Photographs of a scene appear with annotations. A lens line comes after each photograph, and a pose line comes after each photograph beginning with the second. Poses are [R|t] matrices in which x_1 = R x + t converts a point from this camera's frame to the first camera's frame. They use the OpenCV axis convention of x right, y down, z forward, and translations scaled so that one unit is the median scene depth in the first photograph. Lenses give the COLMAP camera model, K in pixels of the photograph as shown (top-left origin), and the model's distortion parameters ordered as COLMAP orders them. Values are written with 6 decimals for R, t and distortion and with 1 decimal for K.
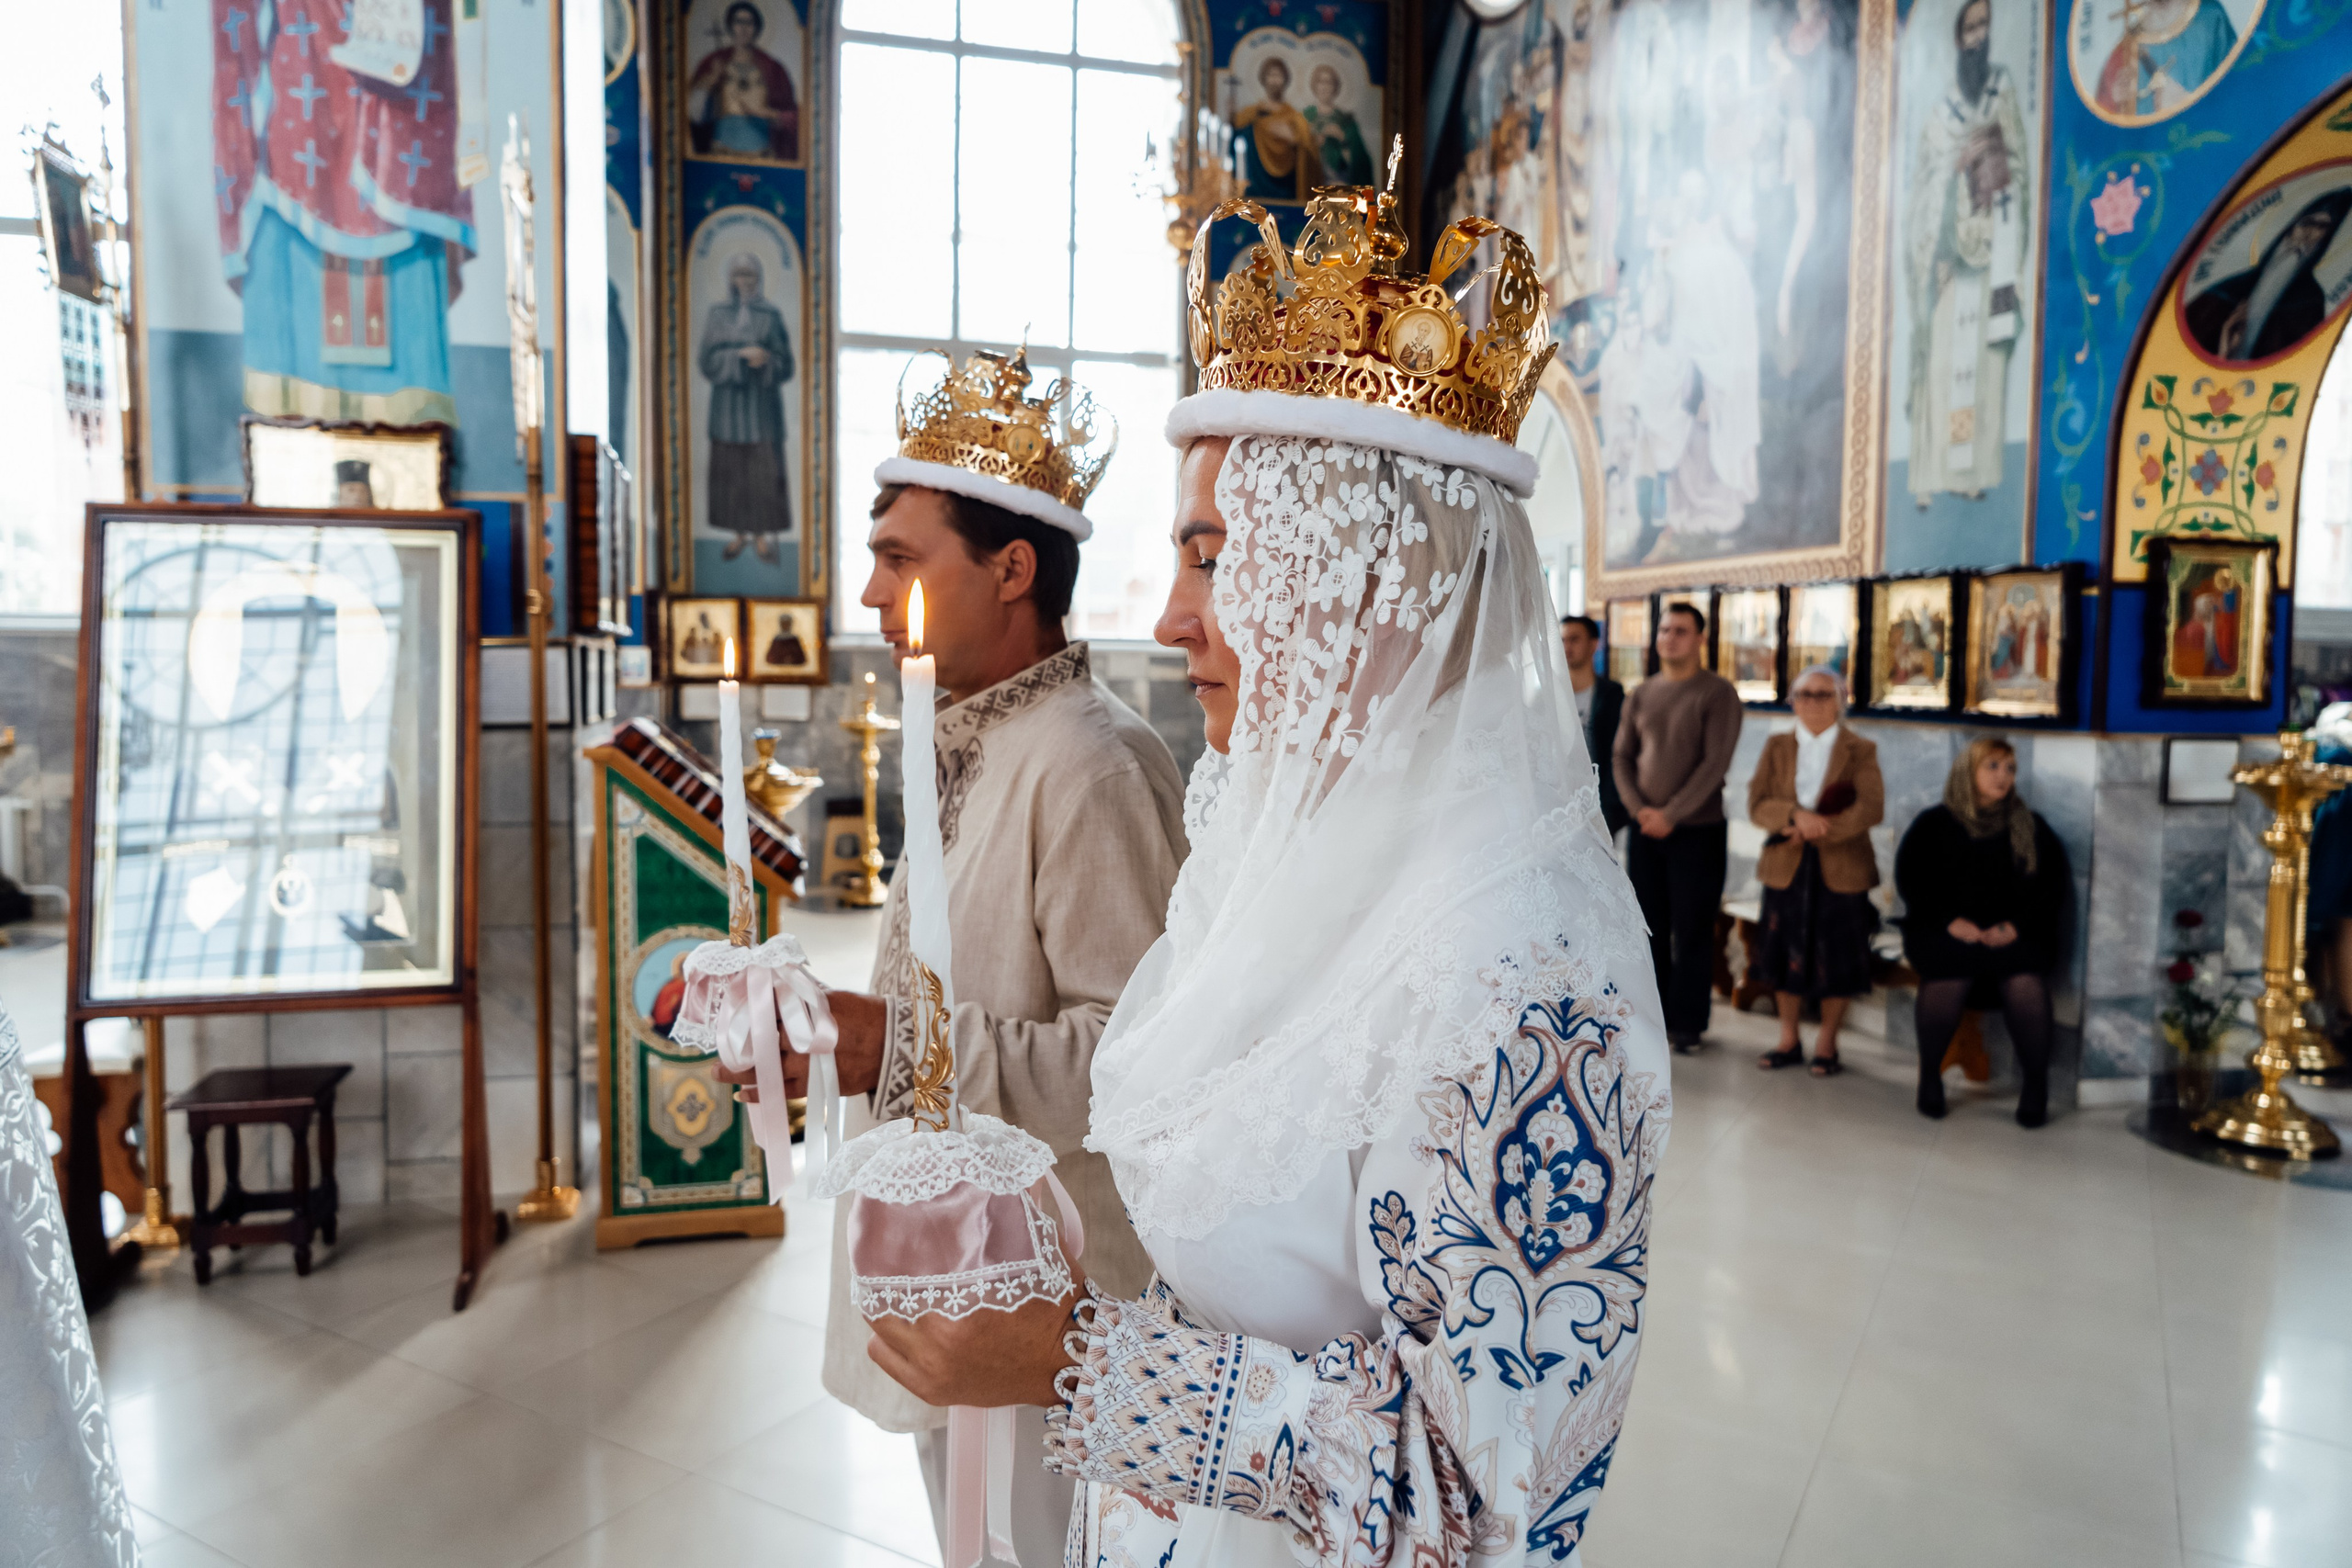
lens RADIAL K [[1589.4, 0, 1202.1], [0, 1589.4, 785.1], [0, 0, 1]] dist [0.000267, 0.001168]
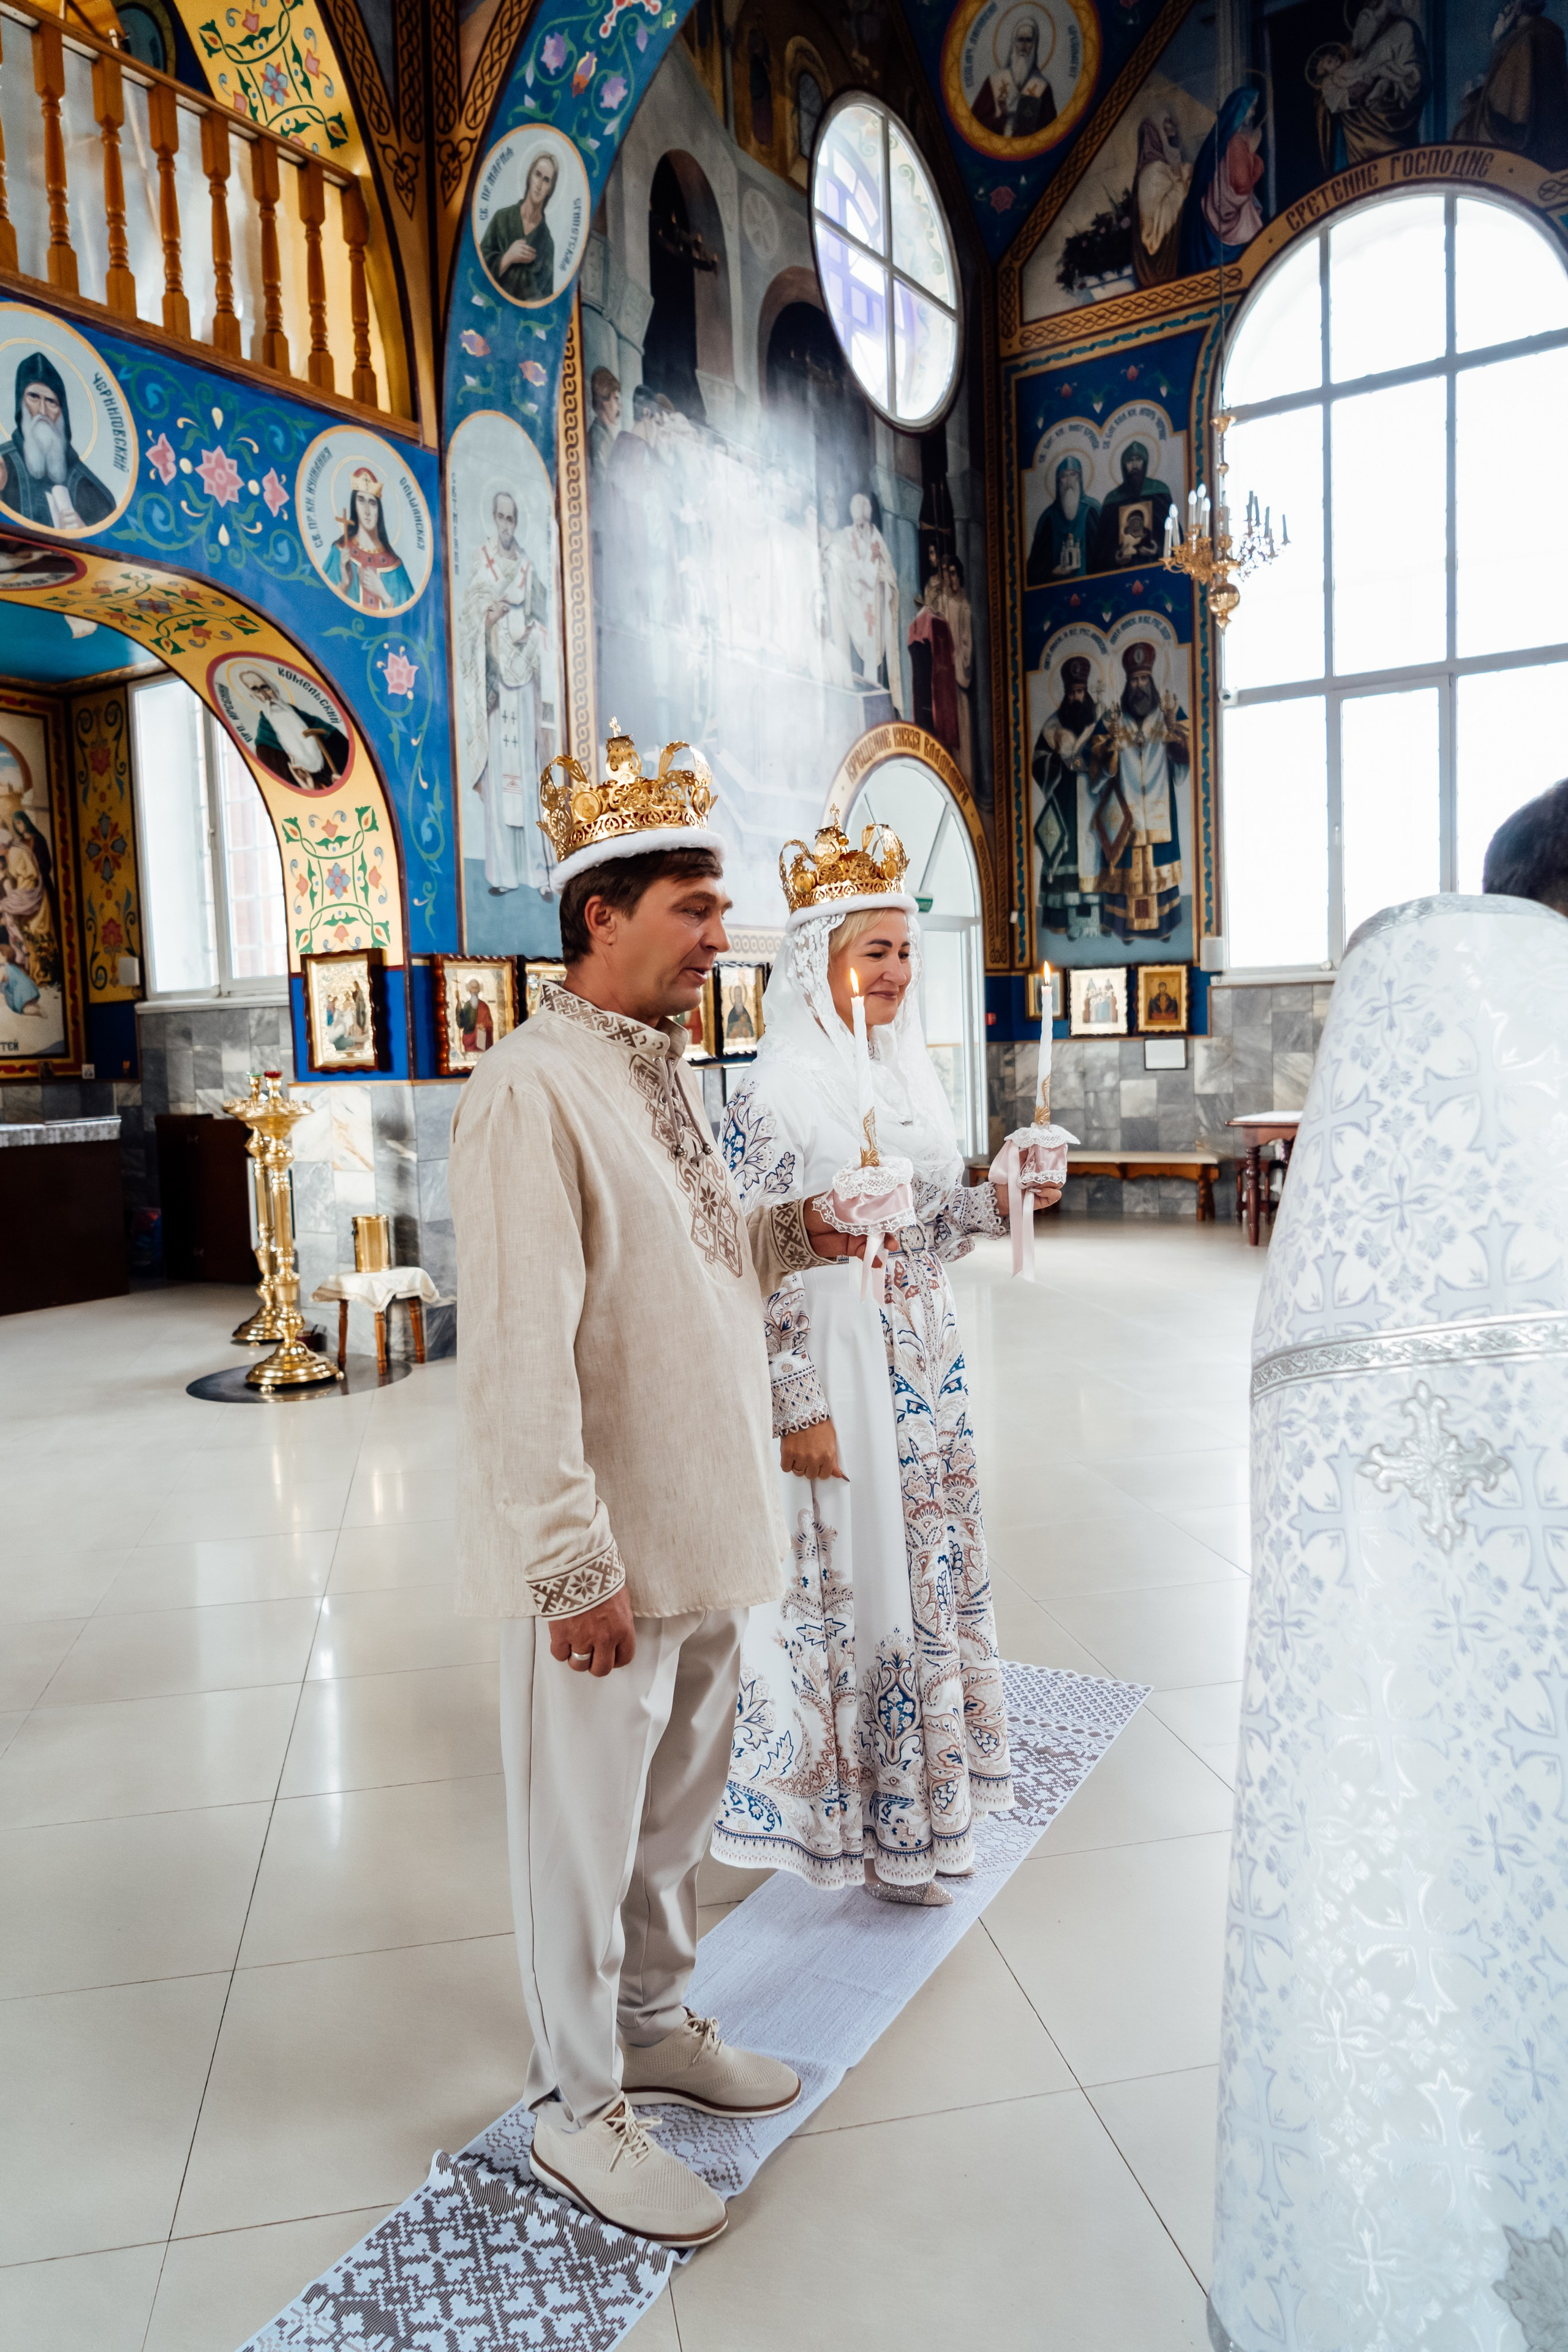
lens RADIAL K [[1622.6, 0, 772.0], [0, 1622.6, 1161.3], [0, 0, 1]] dist [0.012223, -0.000502]
pose [[0.671906, 0.025402, -0.740201, 1.886496], [-0.011092, 0.999645, 0.024236, 0.002080], [0.740553, -0.008074, 0.671949, 0.347779]]
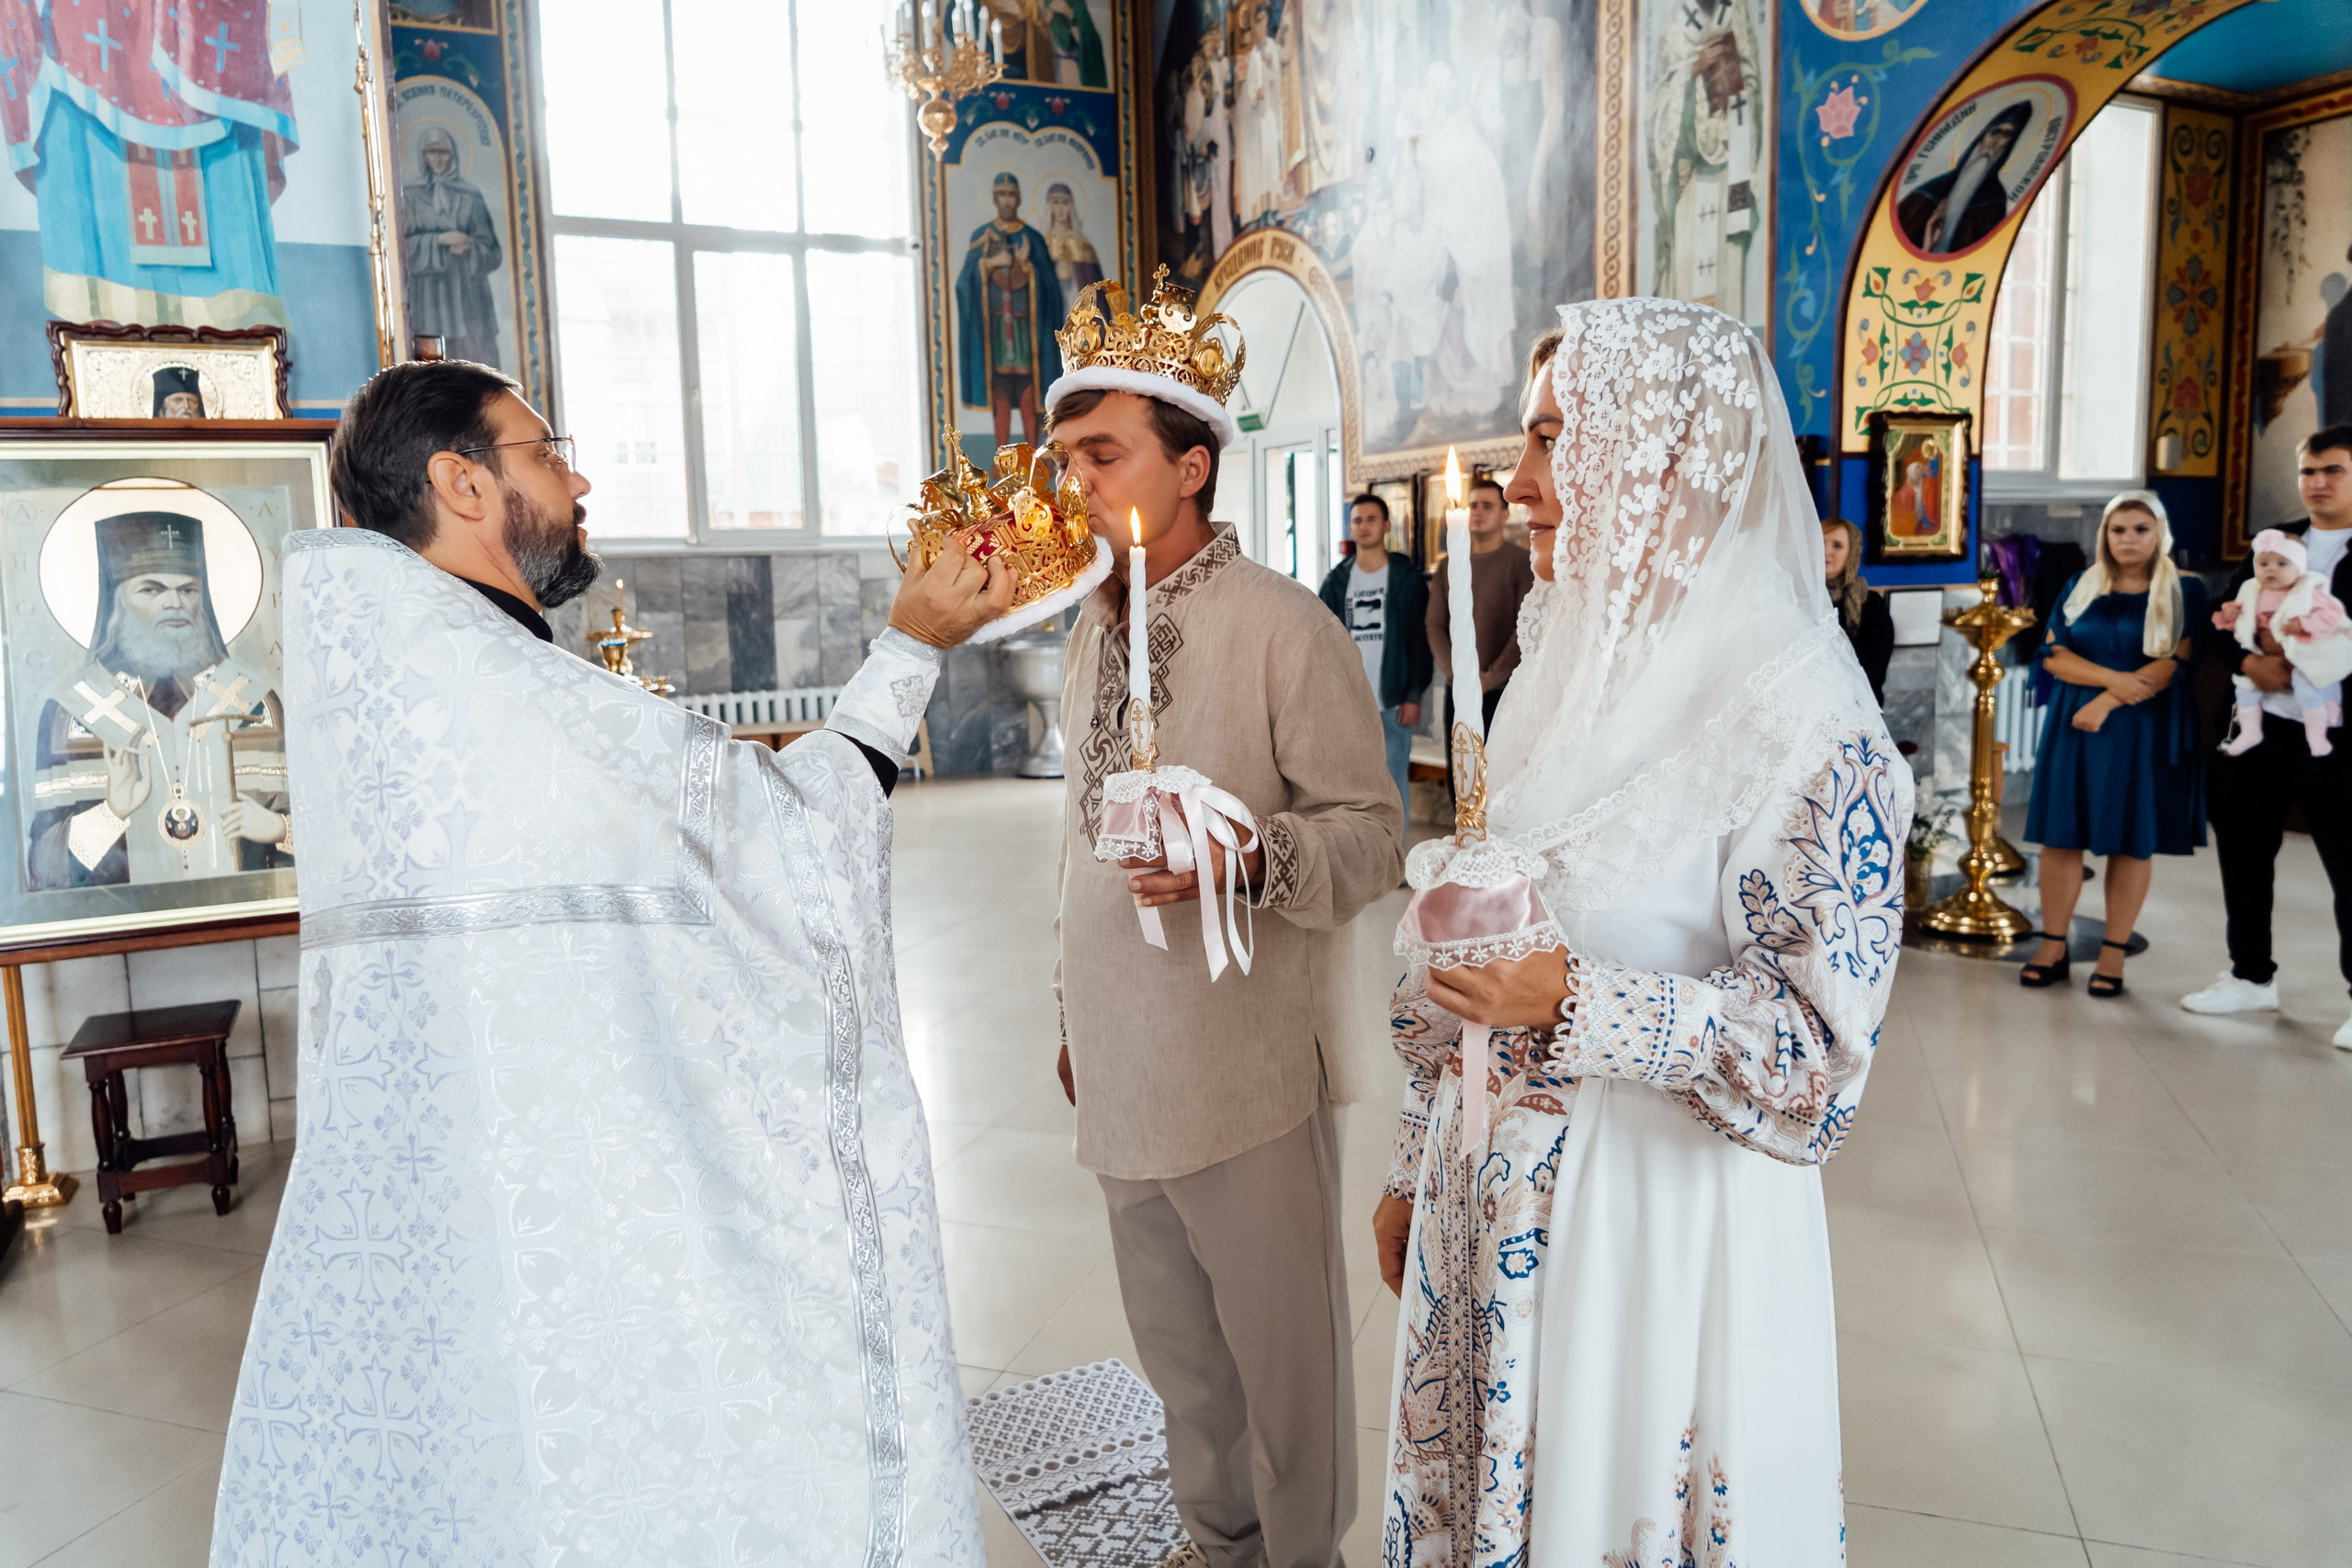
lens RADIAL K [[1681.1, 0, 1178.3], [0, 1681.1, 787.5], [0, 0, 1]] dist [0.000875, 0.008548]
pose [[0.979676, -0.063104, 0.190404, -0.128775], [0.052033, 0.996681, 0.062599, 0.009358], [-0.193722, -0.051420, 0.979708, -0.088306]]
